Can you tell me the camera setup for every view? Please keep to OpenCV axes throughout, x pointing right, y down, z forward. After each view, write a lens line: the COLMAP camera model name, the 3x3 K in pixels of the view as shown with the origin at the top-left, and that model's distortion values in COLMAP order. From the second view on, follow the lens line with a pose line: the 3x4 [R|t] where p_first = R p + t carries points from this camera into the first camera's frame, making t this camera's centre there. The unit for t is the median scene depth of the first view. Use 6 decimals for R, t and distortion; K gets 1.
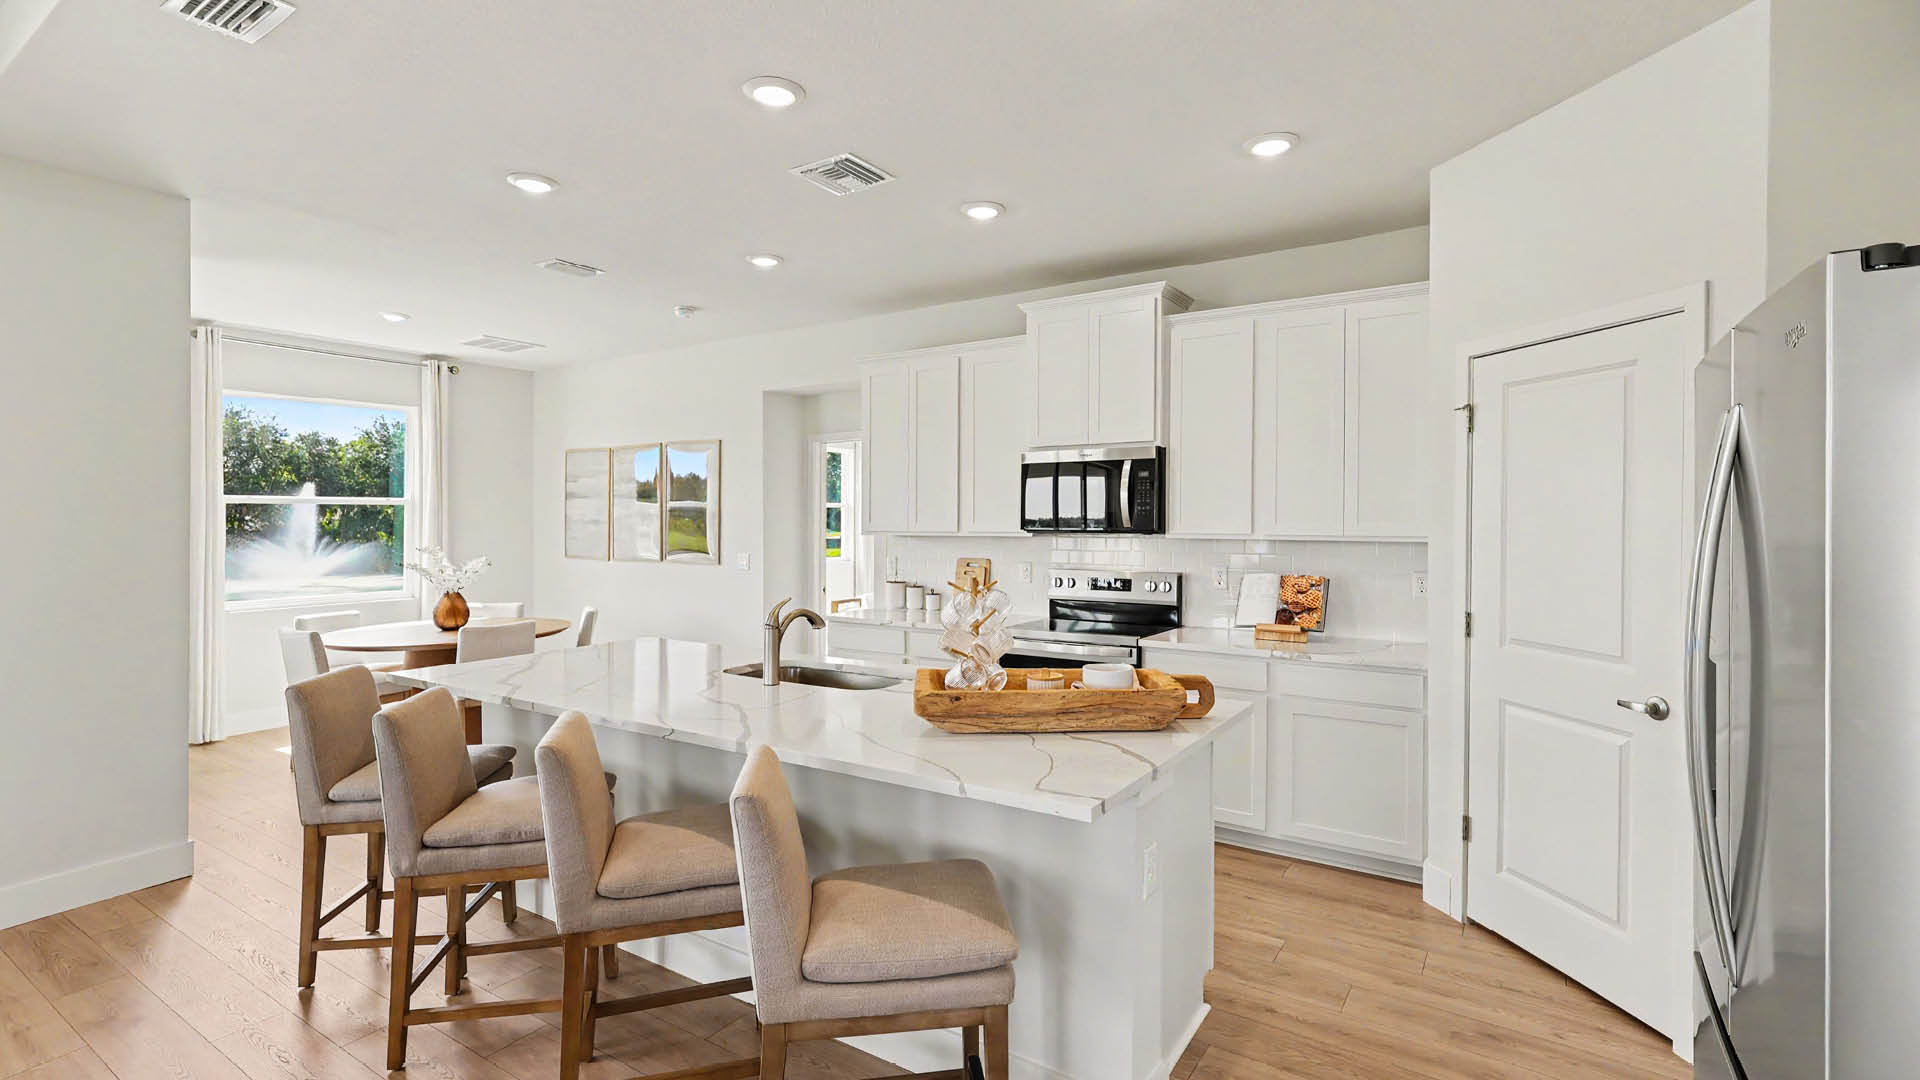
lens RADIAL K [[876.4, 0, 947.2], [0, 876.4, 524.6], [0, 0, 1]] dist [-0.016637, 0.003626]
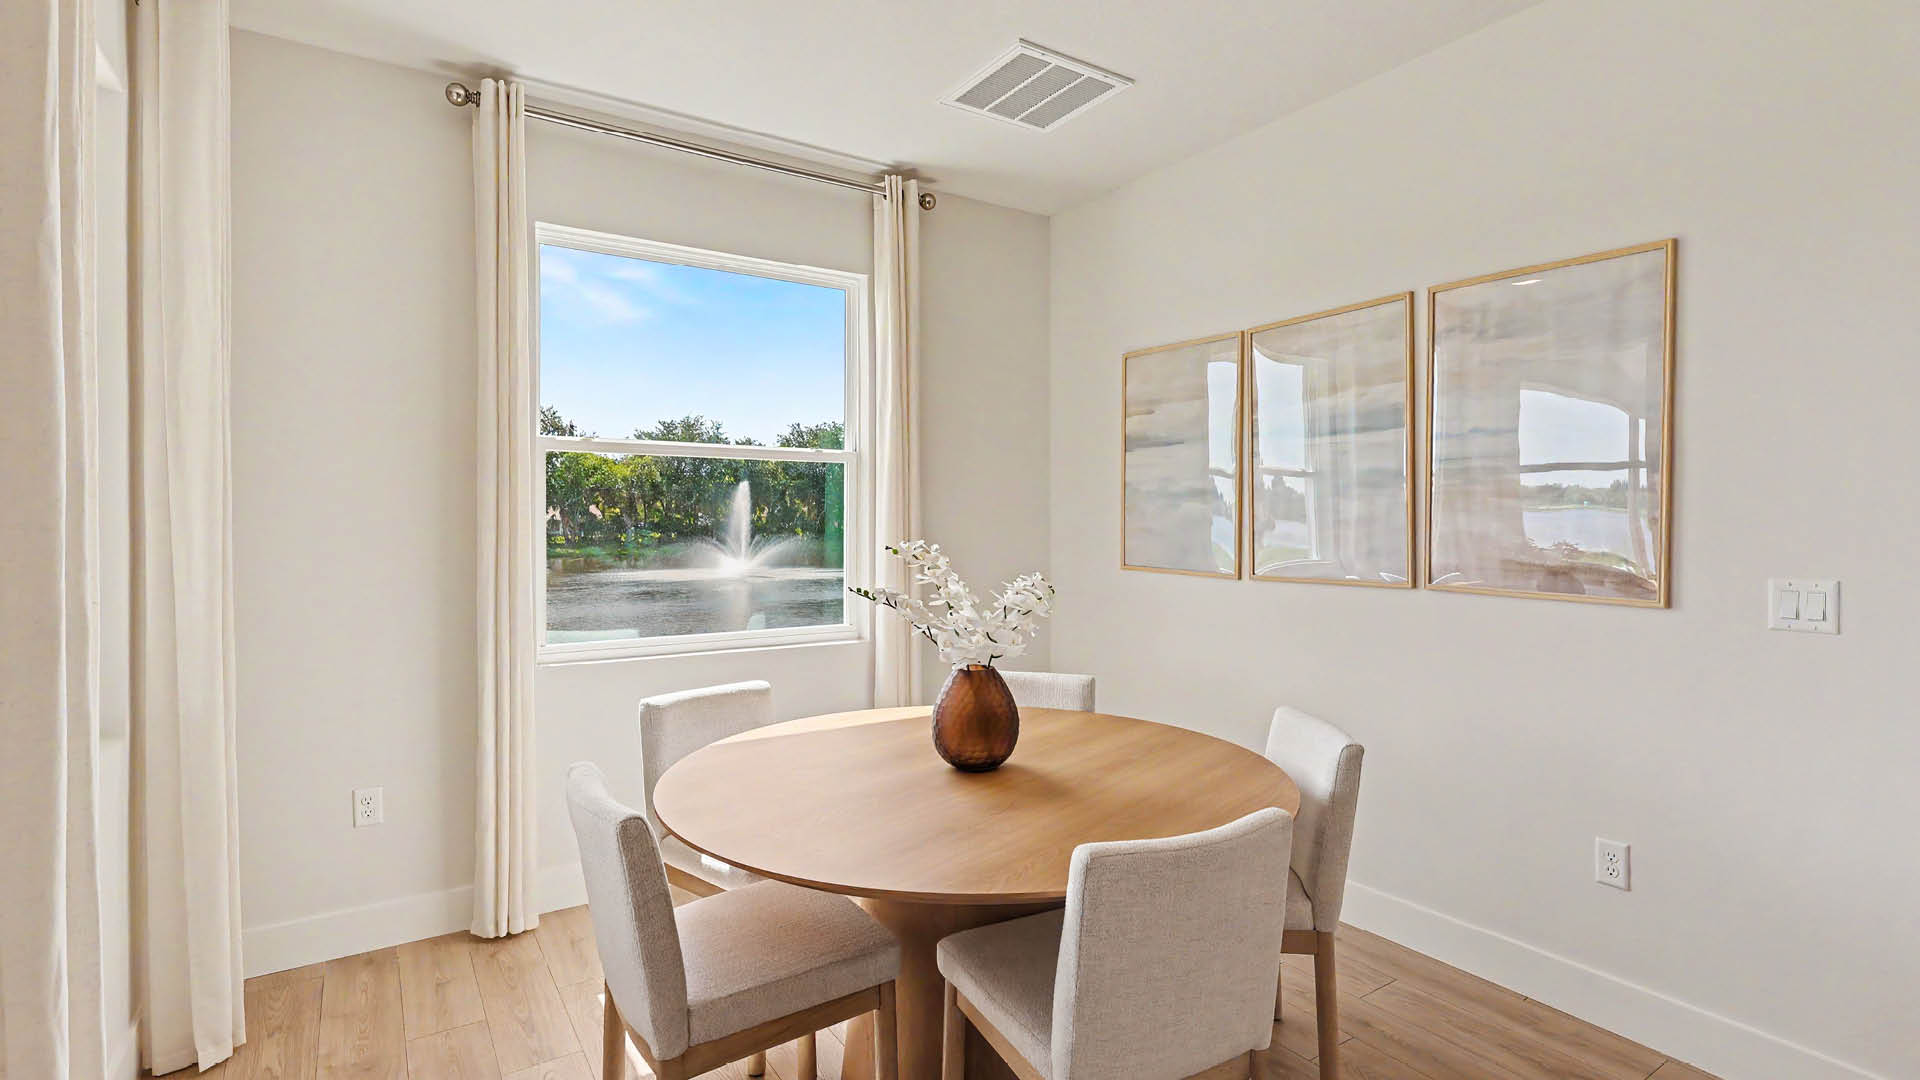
lens RADIAL K [[876.4, 0, 952.6], [0, 876.4, 532.4], [0, 0, 1]] dist [-0.016637, 0.003626]
pose [[0.920121, 0.006718, -0.391575, -0.503511], [-0.002847, 0.999941, 0.010467, 0.019016], [0.391623, -0.008516, 0.920086, 0.762070]]
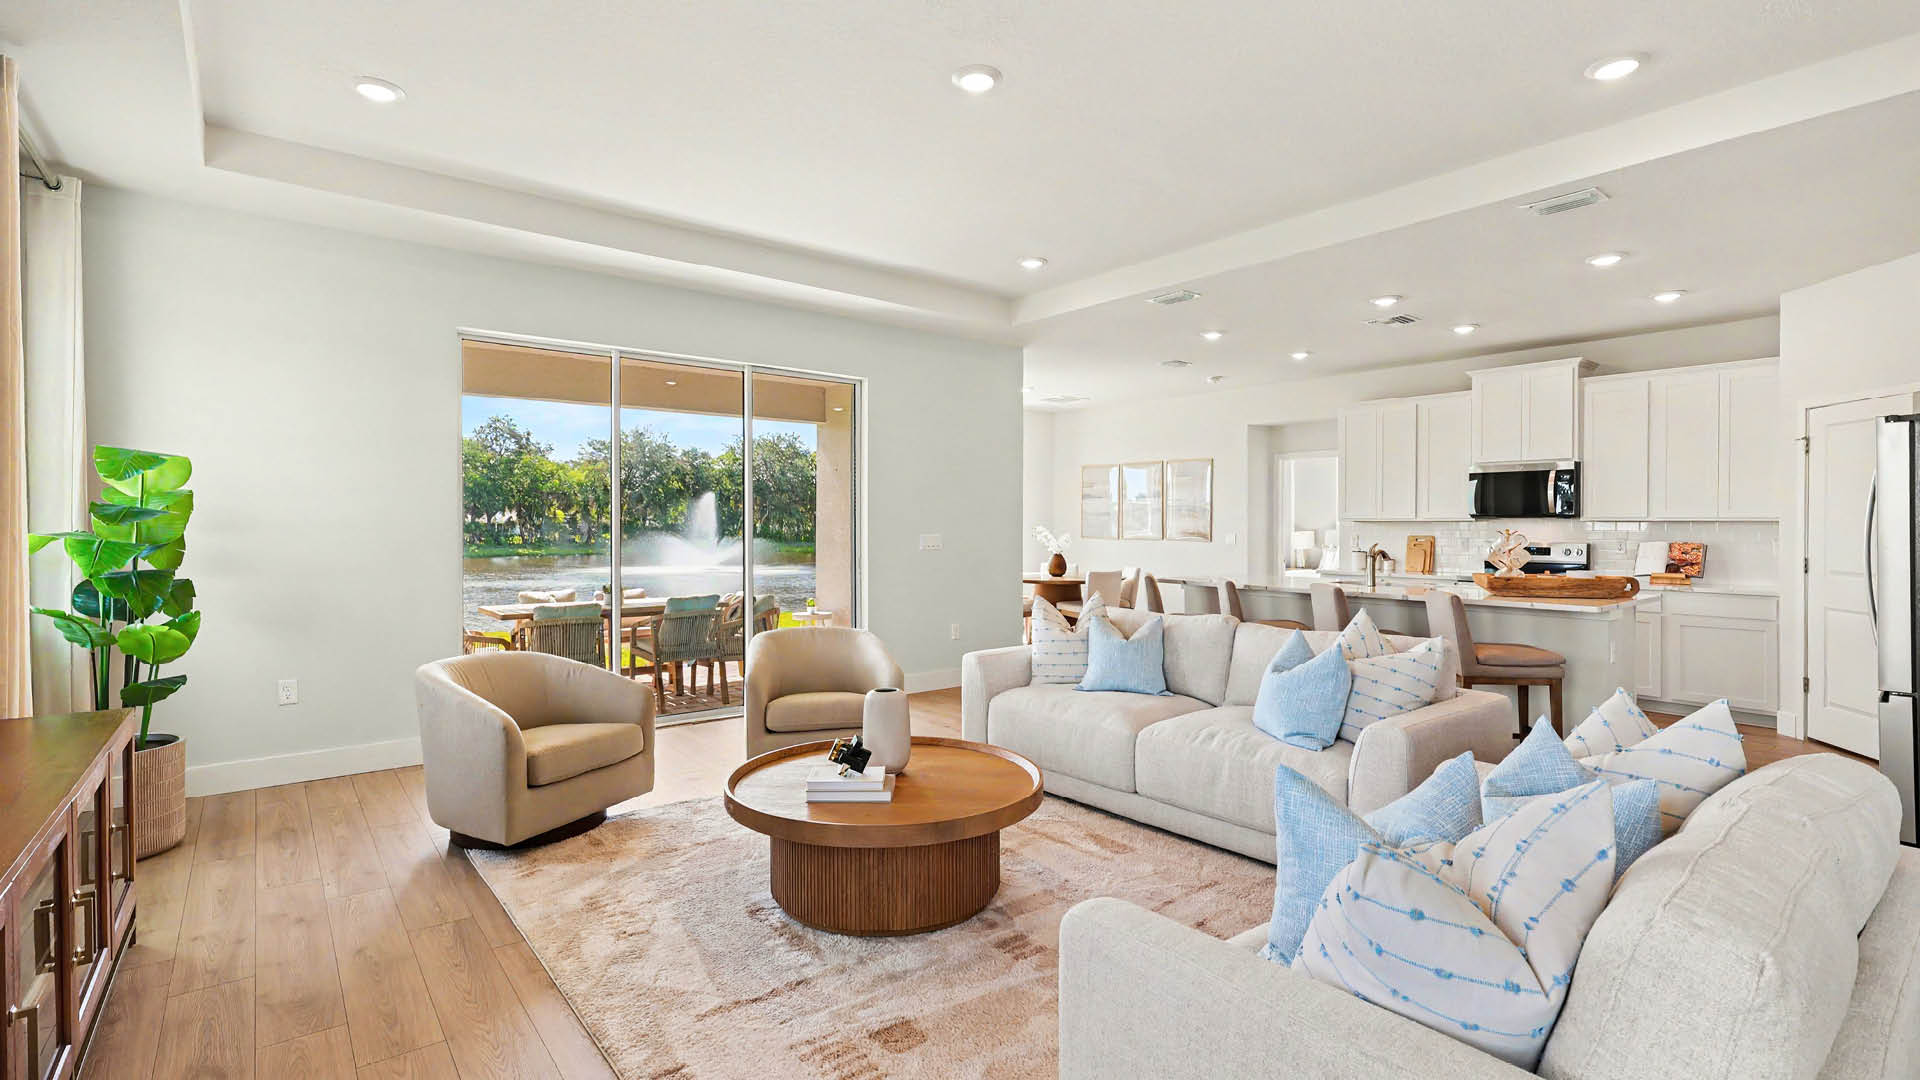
lens RADIAL K [[876.4, 0, 940.7], [0, 876.4, 510.1], [0, 0, 1]] dist [-0.016637, 0.003626]
pose [[0.952969, 0.003483, -0.303047, -0.326464], [-0.010582, 0.999707, -0.021788, 0.039206], [0.302882, 0.023970, 0.952726, -0.732037]]
